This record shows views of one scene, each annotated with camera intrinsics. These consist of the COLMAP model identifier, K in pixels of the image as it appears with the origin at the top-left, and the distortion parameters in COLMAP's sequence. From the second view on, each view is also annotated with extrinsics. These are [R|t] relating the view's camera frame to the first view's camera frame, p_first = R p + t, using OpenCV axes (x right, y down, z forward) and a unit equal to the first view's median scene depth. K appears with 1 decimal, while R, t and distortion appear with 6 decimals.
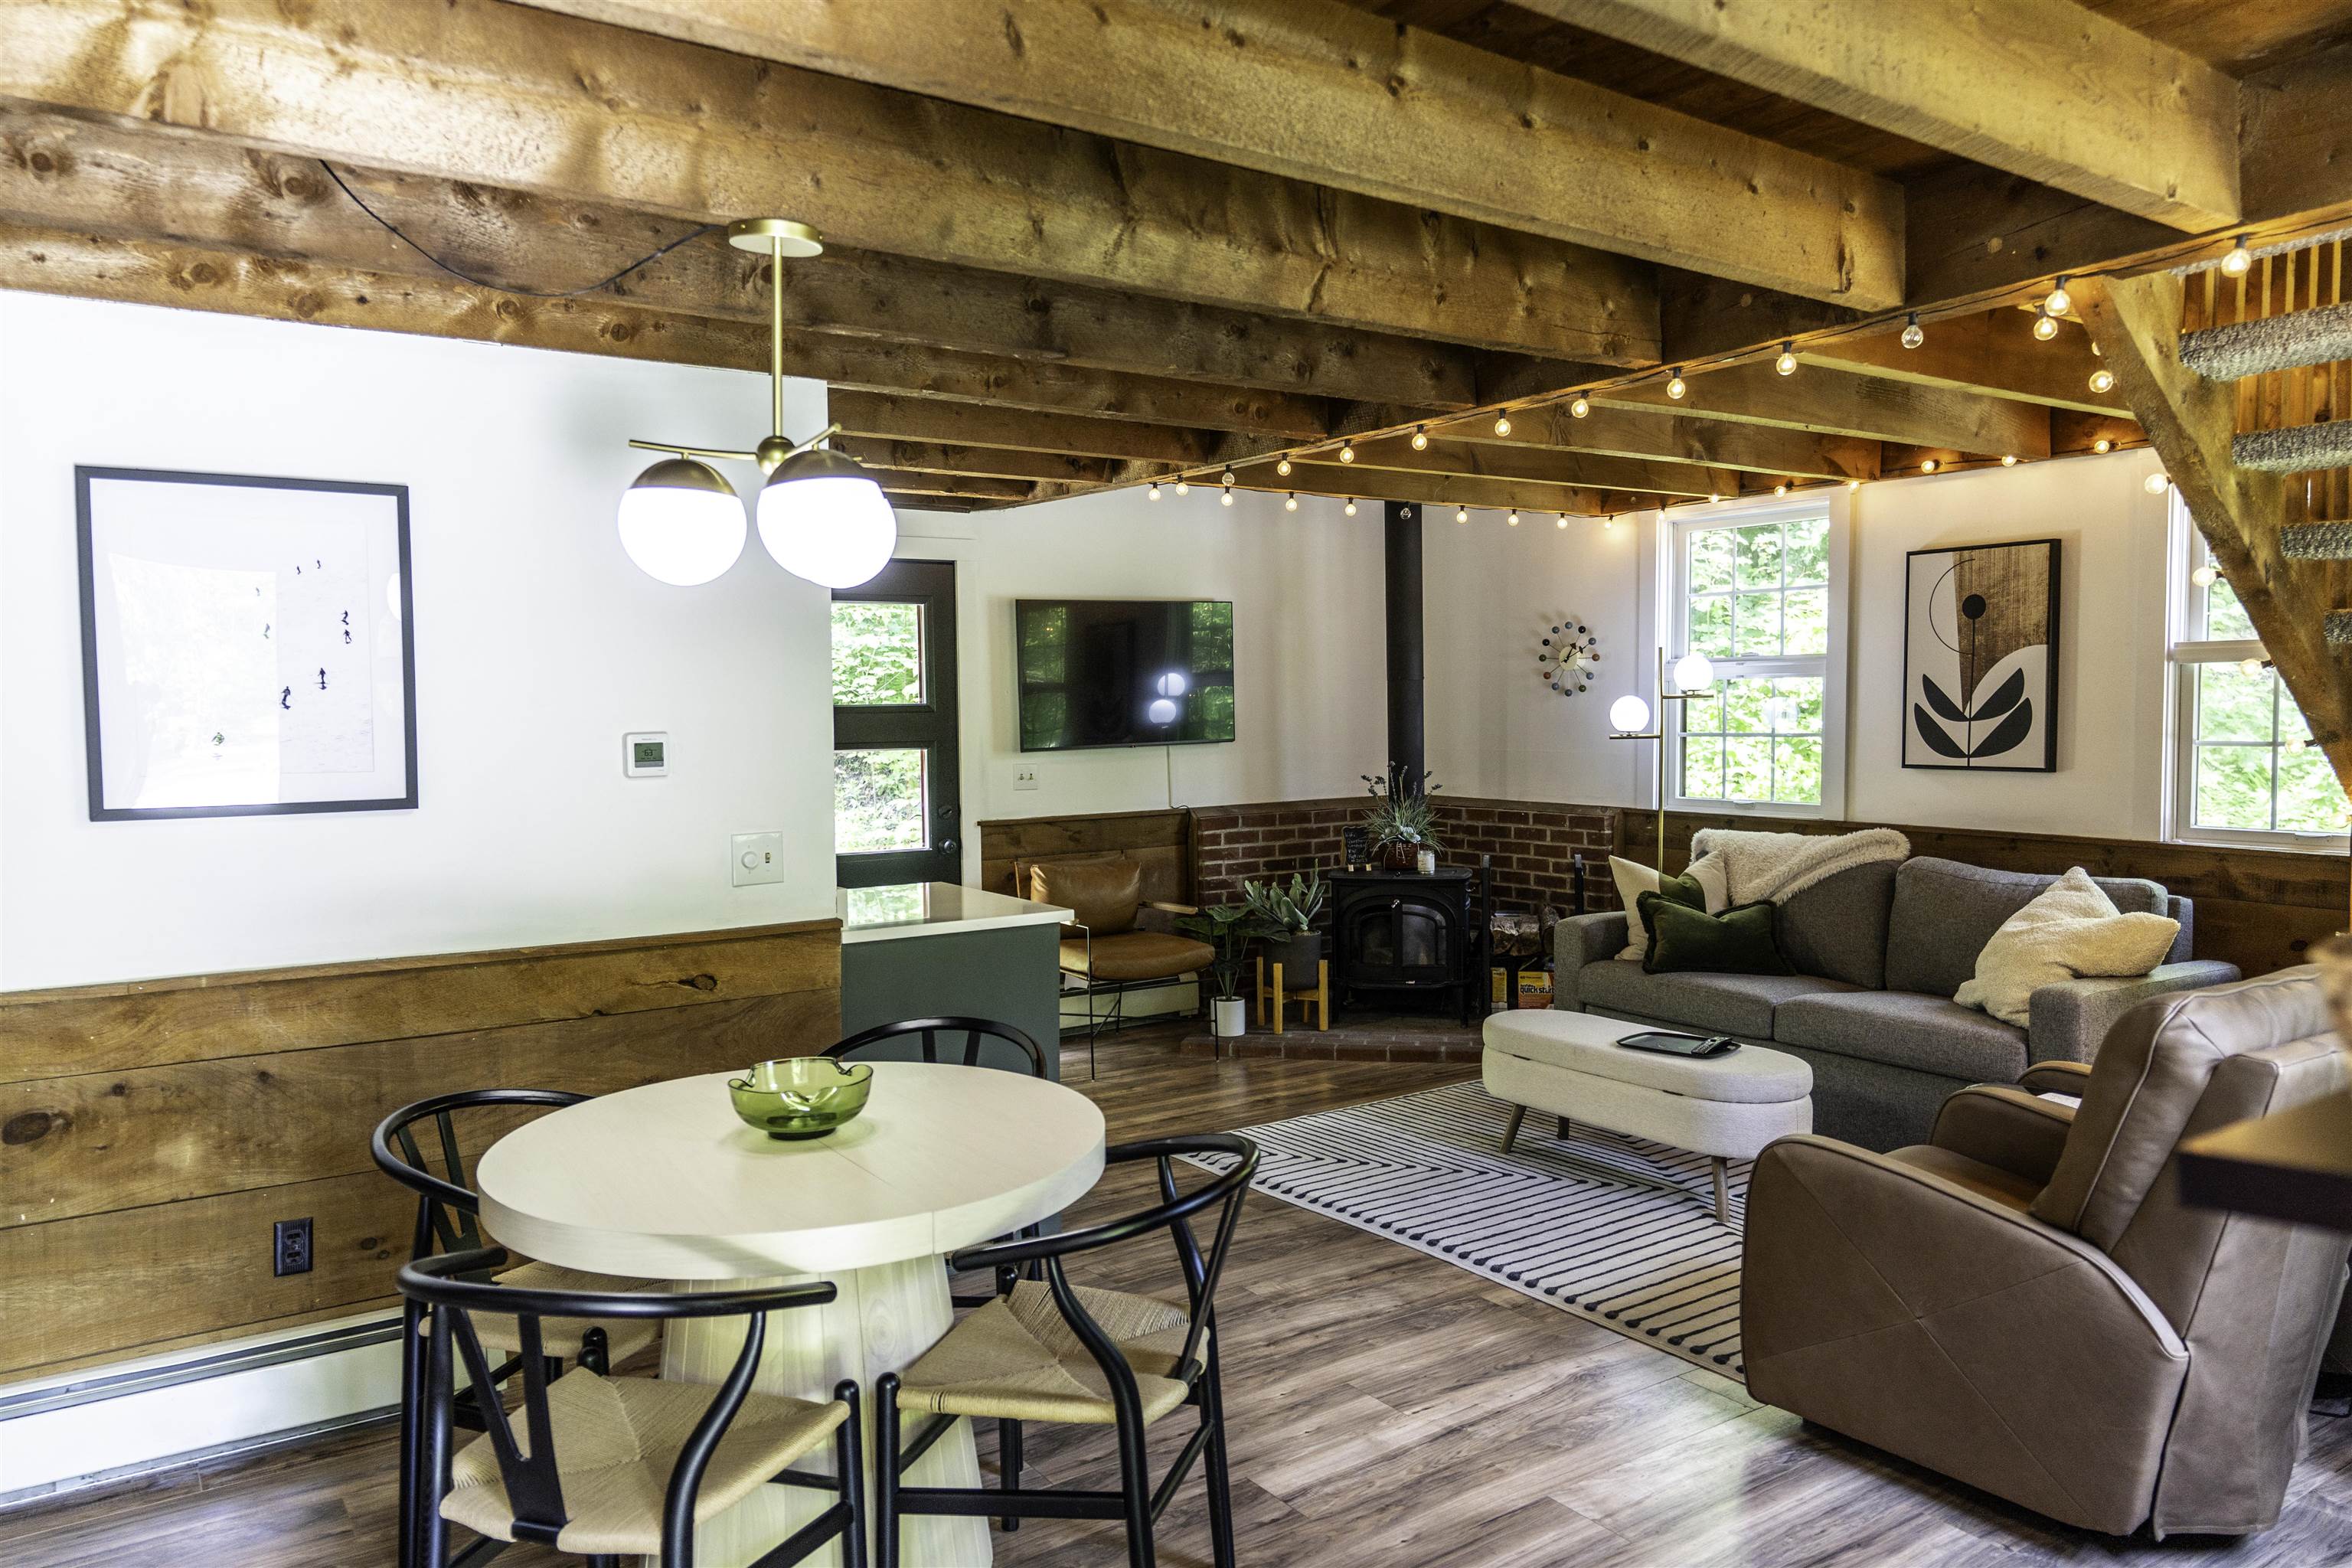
lens RADIAL K [[1595.9, 0, 1179.4], [0, 1595.9, 789.3], [0, 0, 1]] dist [0.001046, -0.002457]
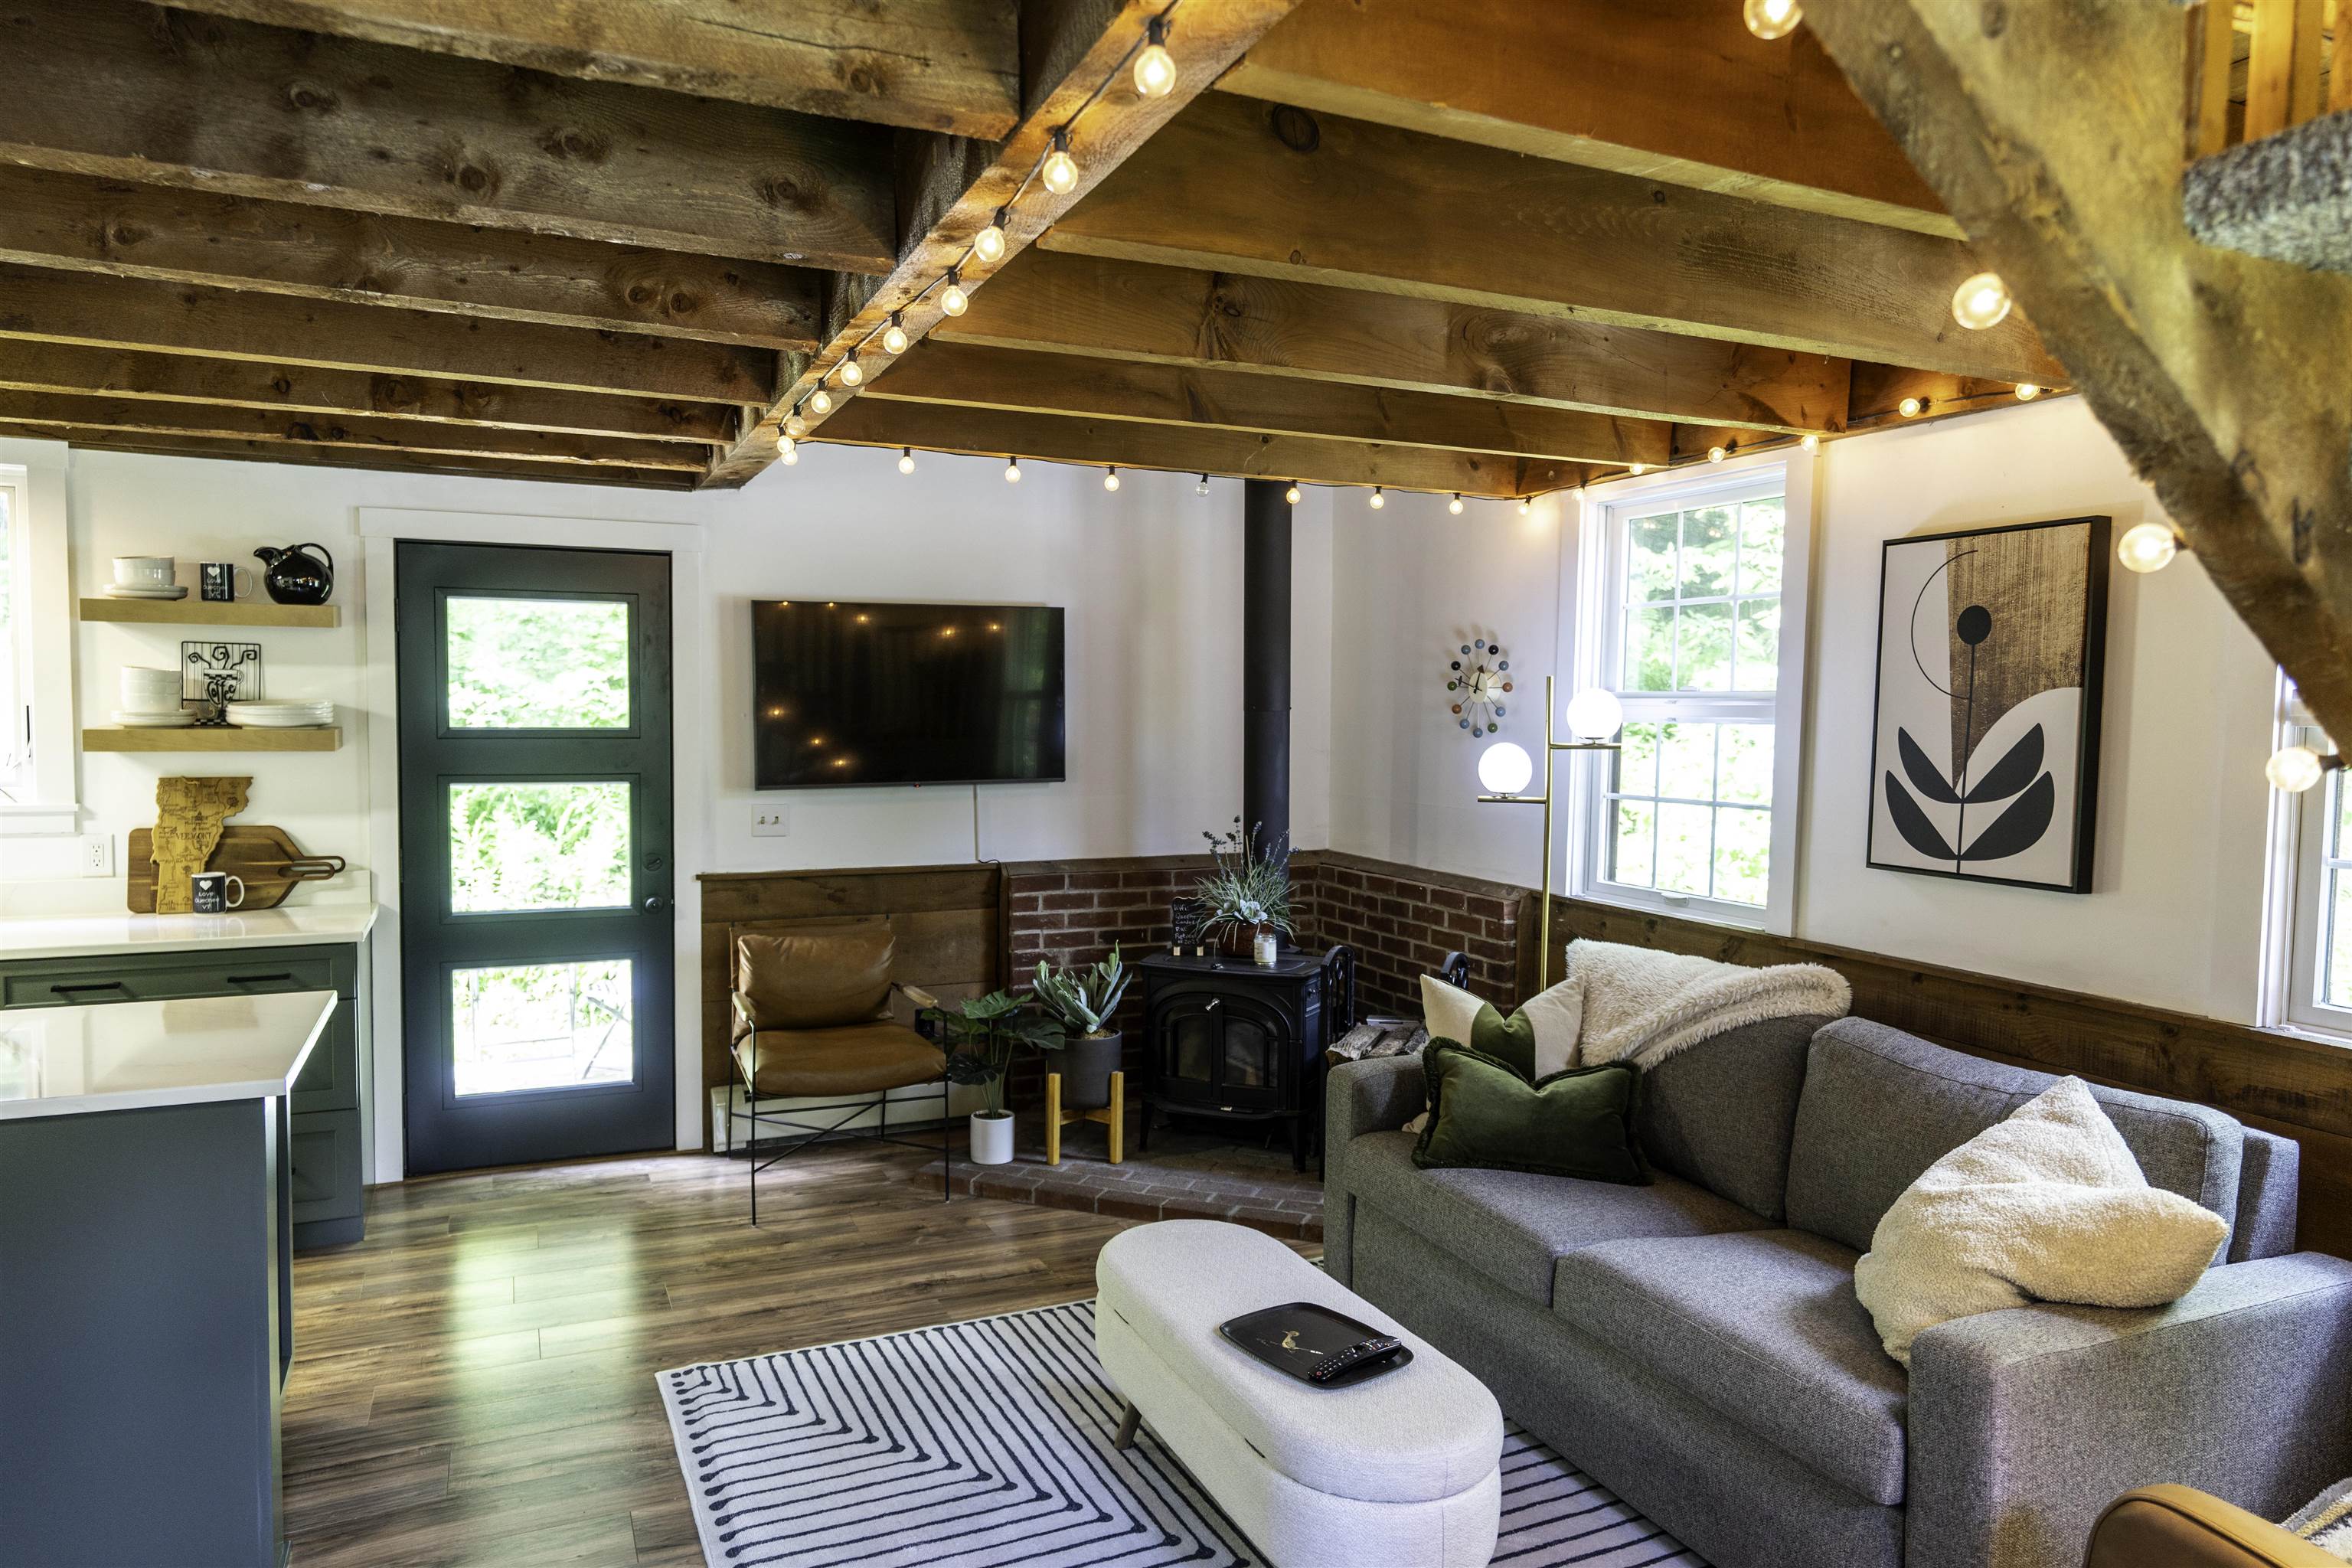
lens RADIAL K [[1486.1, 0, 1176.6], [0, 1486.1, 793.1], [0, 0, 1]] dist [-0.005861, 0.003125]
pose [[0.985193, 0.033323, -0.168182, 0.270345], [-0.032830, 0.999445, 0.005712, -0.037830], [0.168279, -0.000106, 0.985739, 0.341754]]
